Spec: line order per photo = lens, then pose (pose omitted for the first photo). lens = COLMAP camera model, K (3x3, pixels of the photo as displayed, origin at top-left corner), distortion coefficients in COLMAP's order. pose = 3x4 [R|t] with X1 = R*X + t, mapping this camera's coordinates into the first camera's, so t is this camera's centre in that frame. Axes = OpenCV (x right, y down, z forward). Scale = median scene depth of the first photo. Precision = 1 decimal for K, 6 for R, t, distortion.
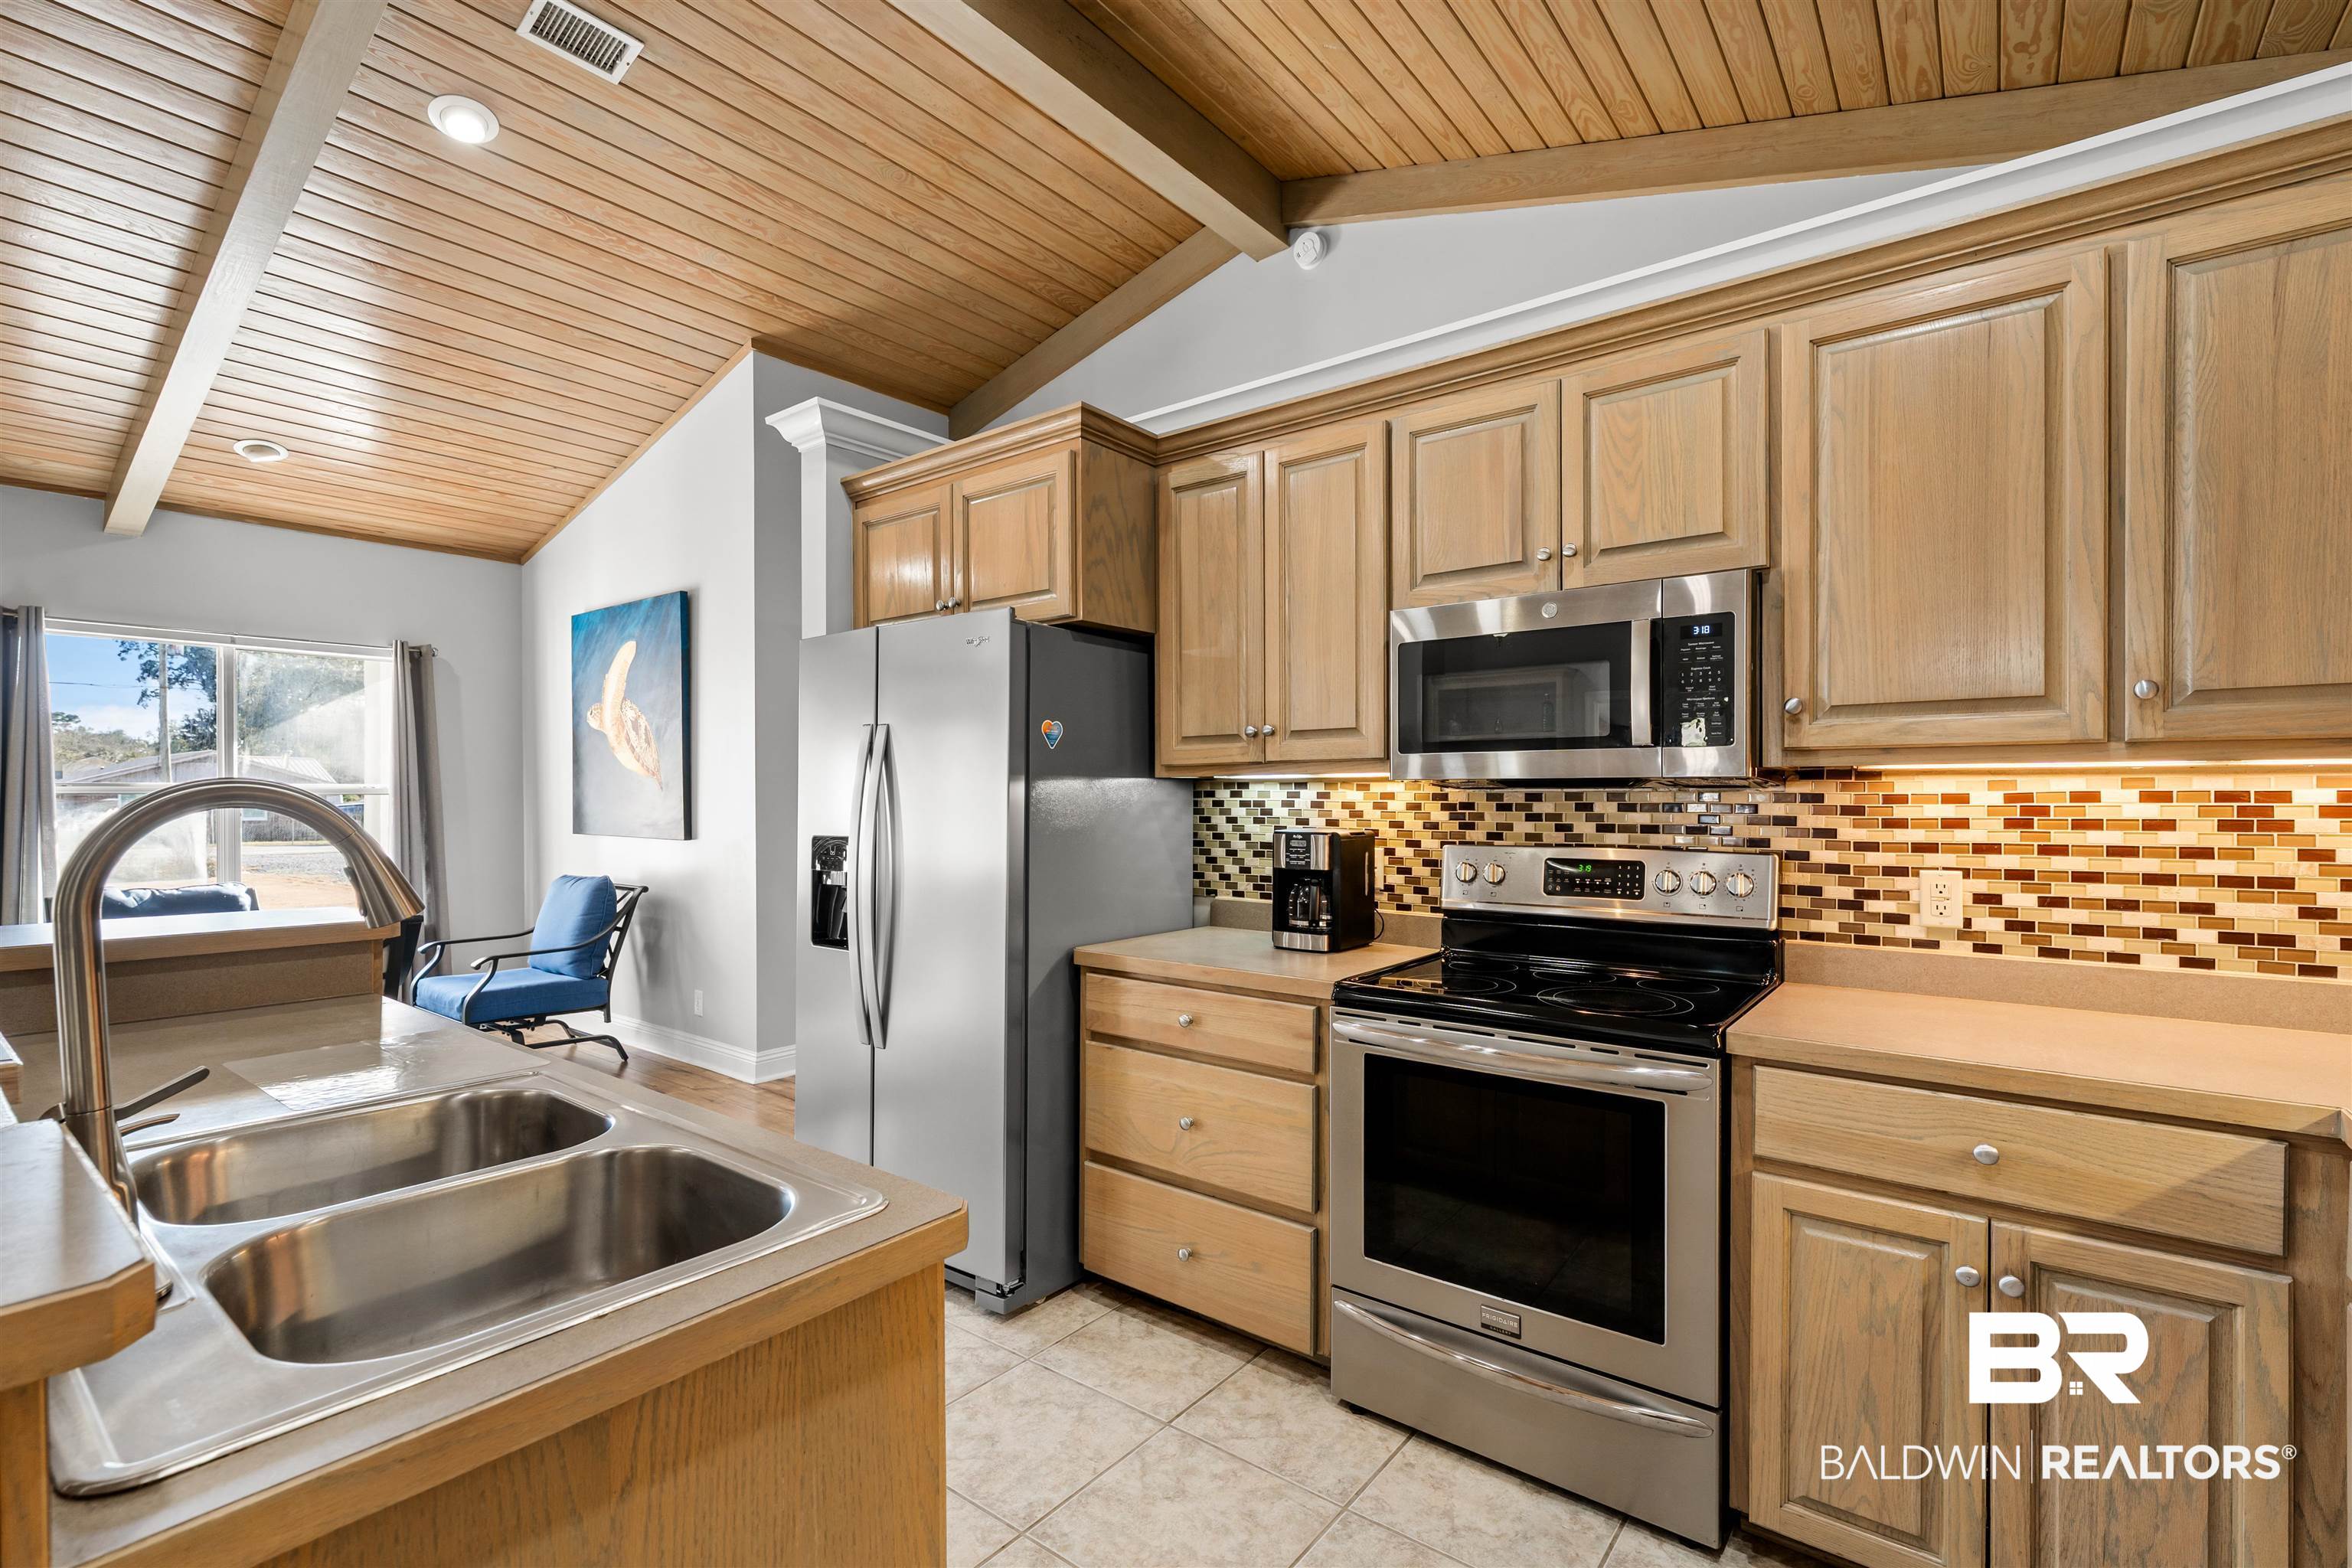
lens RADIAL K [[1064.5, 0, 1175.4], [0, 1064.5, 797.4], [0, 0, 1]] dist [0.007554, -0.004044]
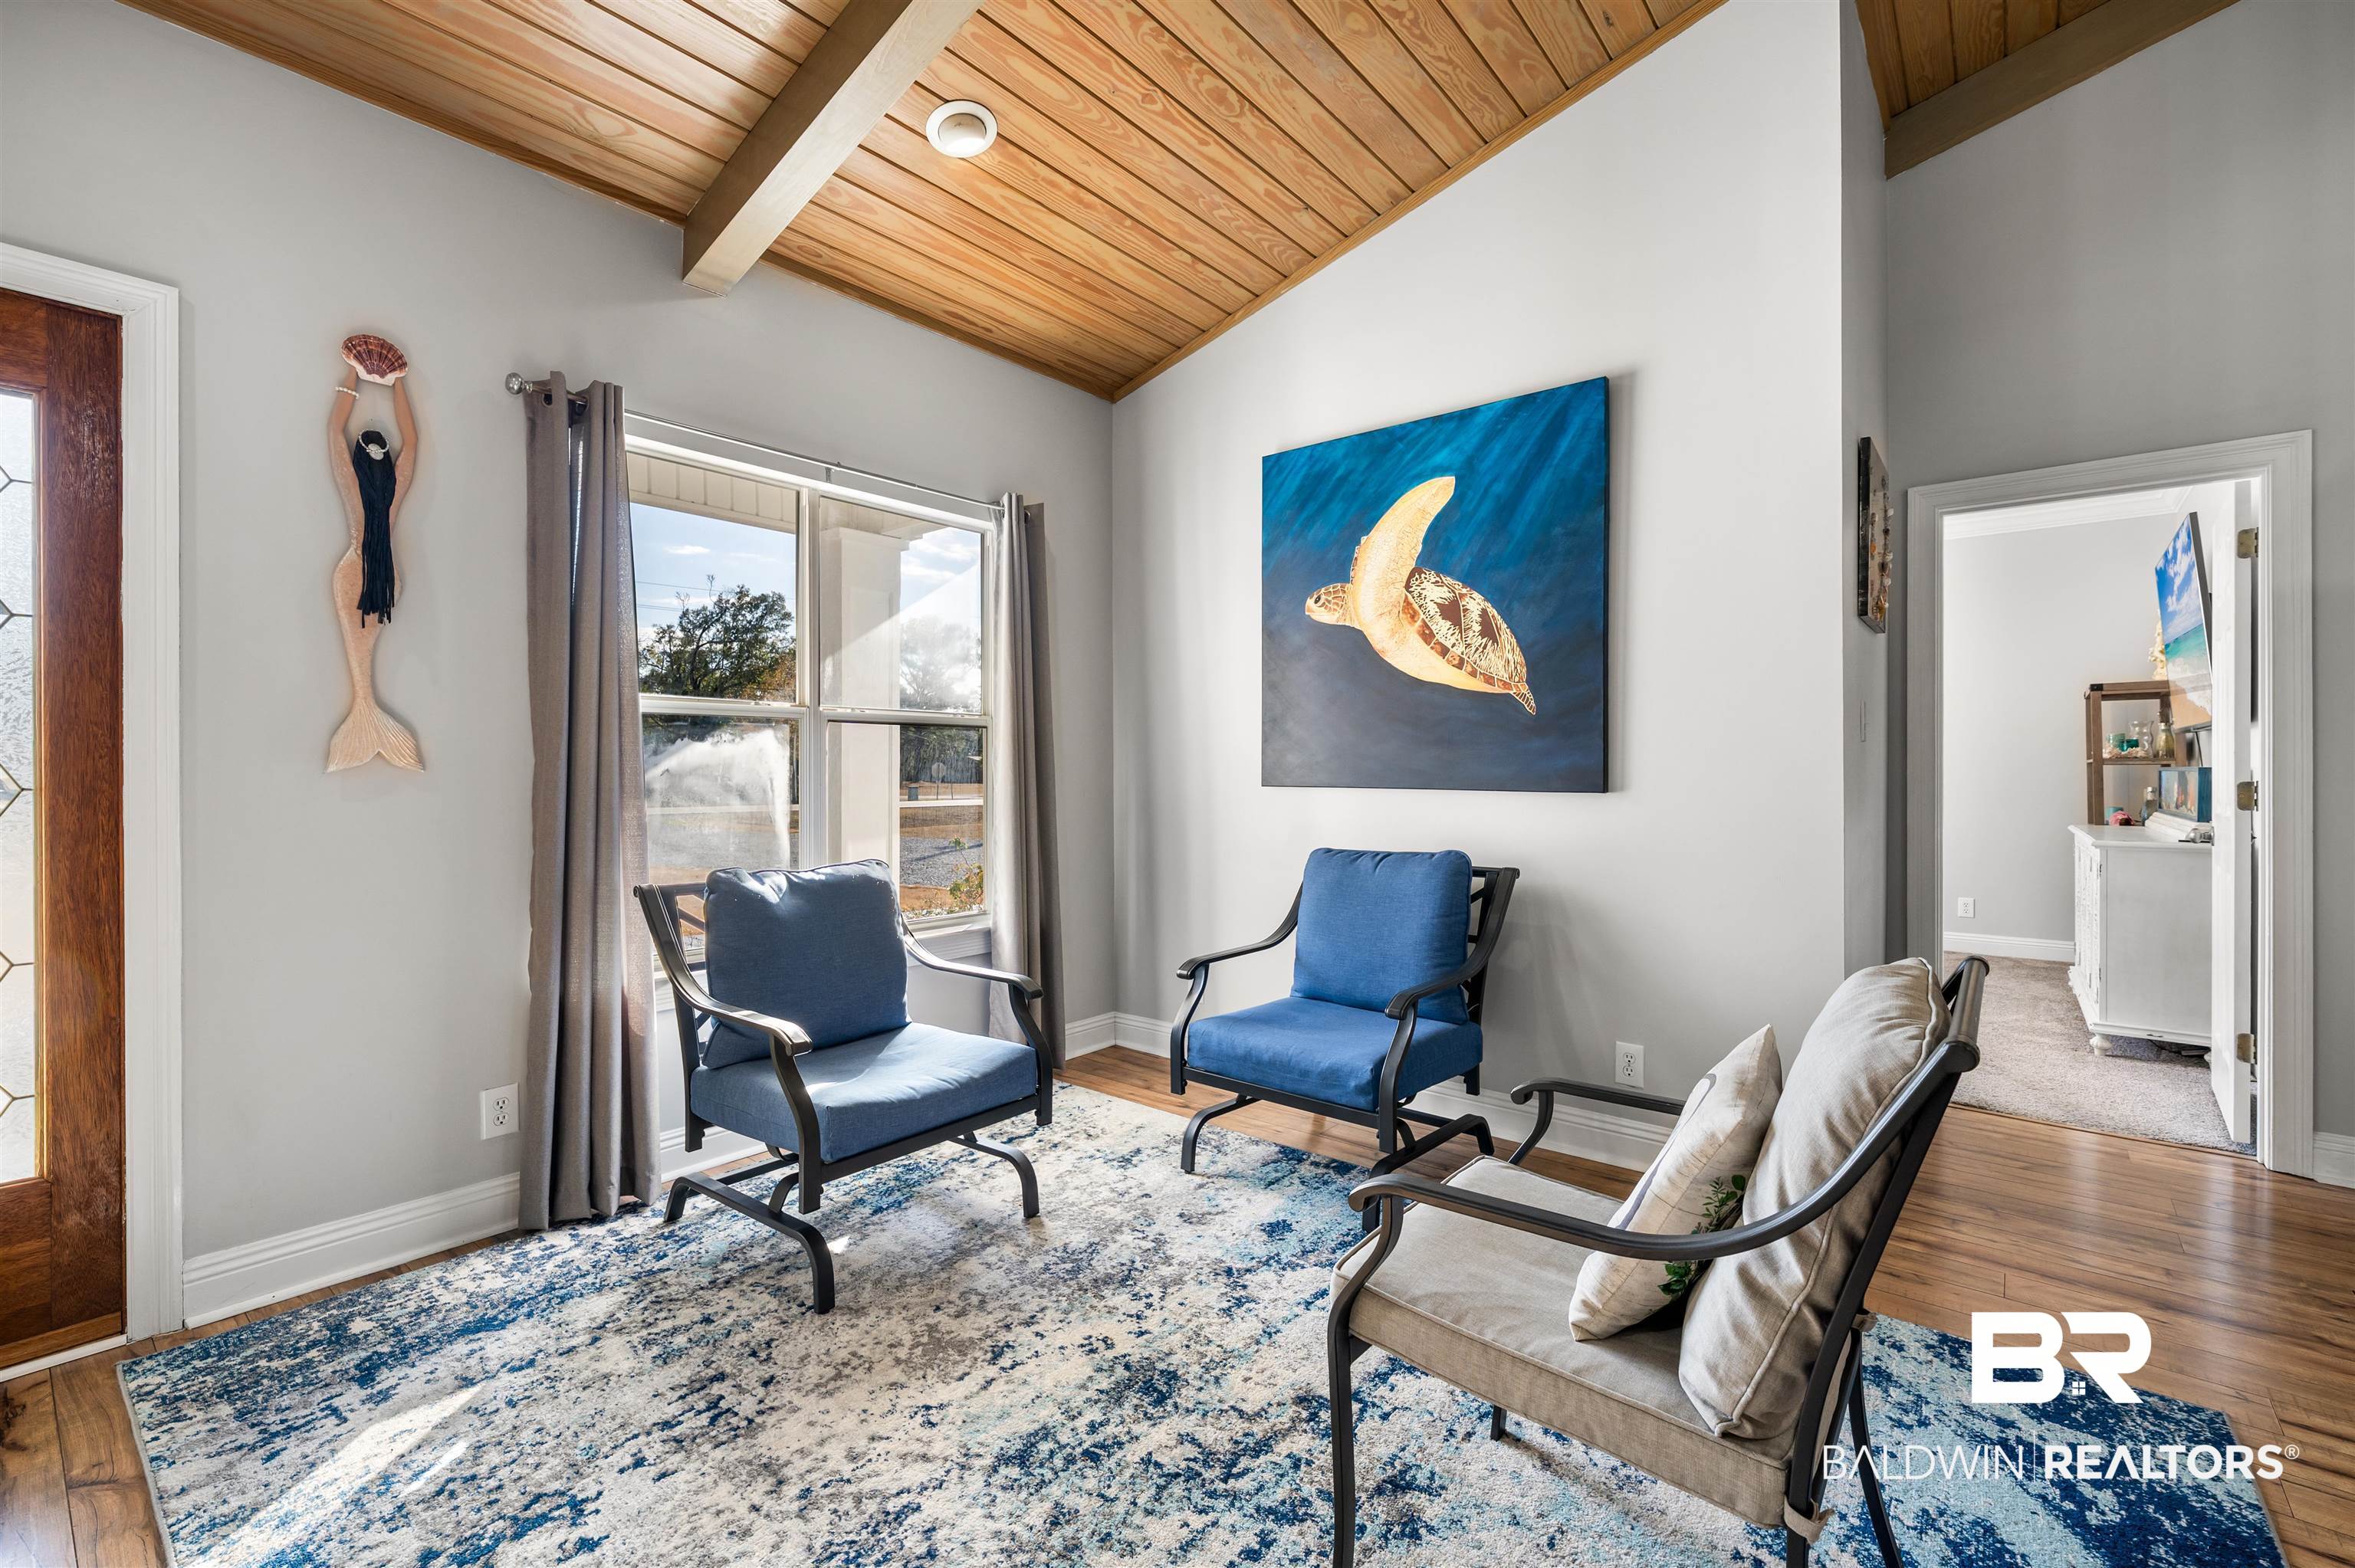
lens RADIAL K [[1030.9, 0, 1177.5], [0, 1030.9, 784.0], [0, 0, 1]] dist [-0.001280, -0.000119]
pose [[0.999589, 0.001736, -0.028601, -1.301366], [-0.001385, 0.999924, 0.012288, 0.053971], [0.028620, -0.012243, 0.999515, 0.779368]]
